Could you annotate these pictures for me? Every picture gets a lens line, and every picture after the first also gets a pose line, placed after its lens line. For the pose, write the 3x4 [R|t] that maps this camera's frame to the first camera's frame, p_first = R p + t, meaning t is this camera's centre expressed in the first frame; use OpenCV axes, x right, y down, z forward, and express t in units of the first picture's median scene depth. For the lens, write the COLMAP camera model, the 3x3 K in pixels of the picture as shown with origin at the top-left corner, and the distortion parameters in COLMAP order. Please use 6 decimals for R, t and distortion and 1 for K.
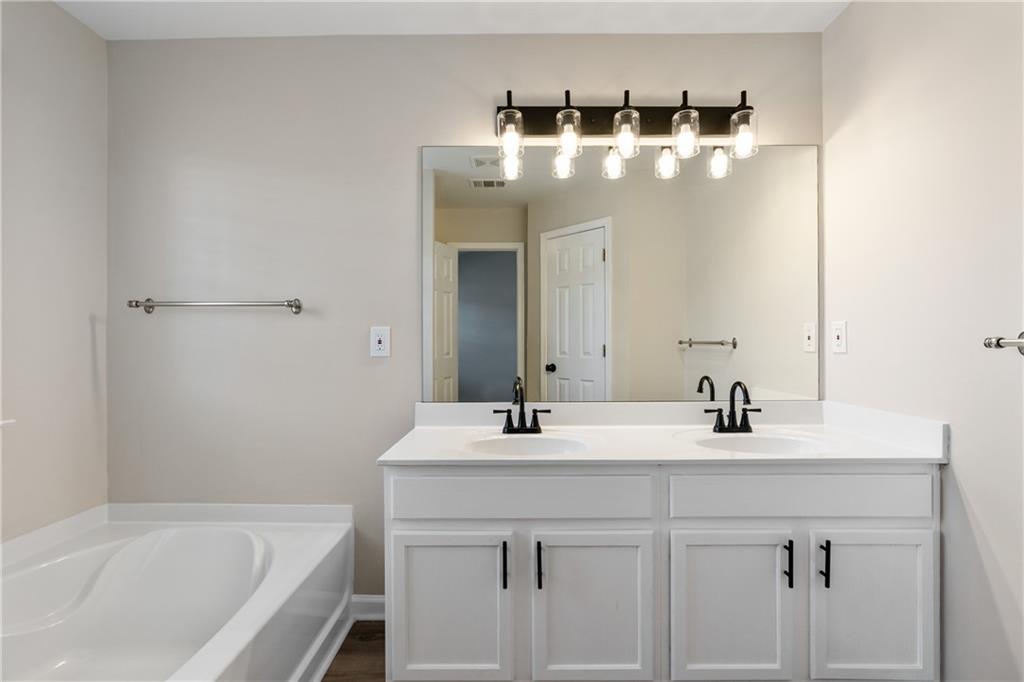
lens RADIAL K [[463.9, 0, 512.0], [0, 463.9, 340.0], [0, 0, 1]] dist [-0.003431, -0.000206]
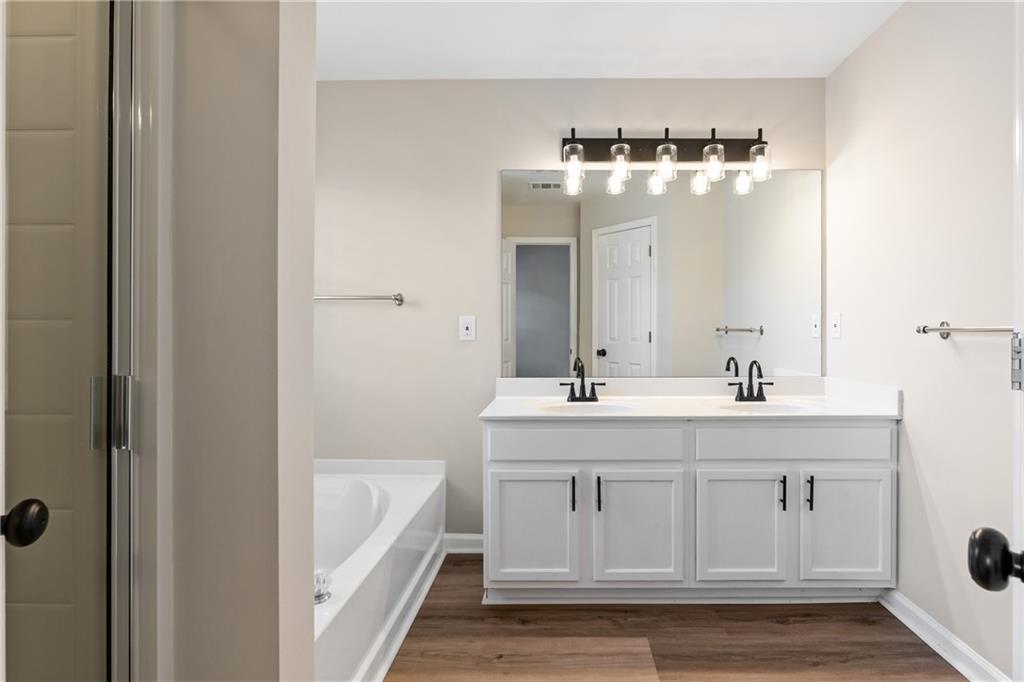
lens RADIAL K [[461.2, 0, 568.6], [0, 461.2, 330.8], [0, 0, 1]] dist [-0.001180, -0.000078]
pose [[0.999824, 0.001633, 0.018685, -0.038297], [-0.001777, 0.999969, 0.007685, 0.000097], [-0.018672, -0.007717, 0.999796, -0.233640]]
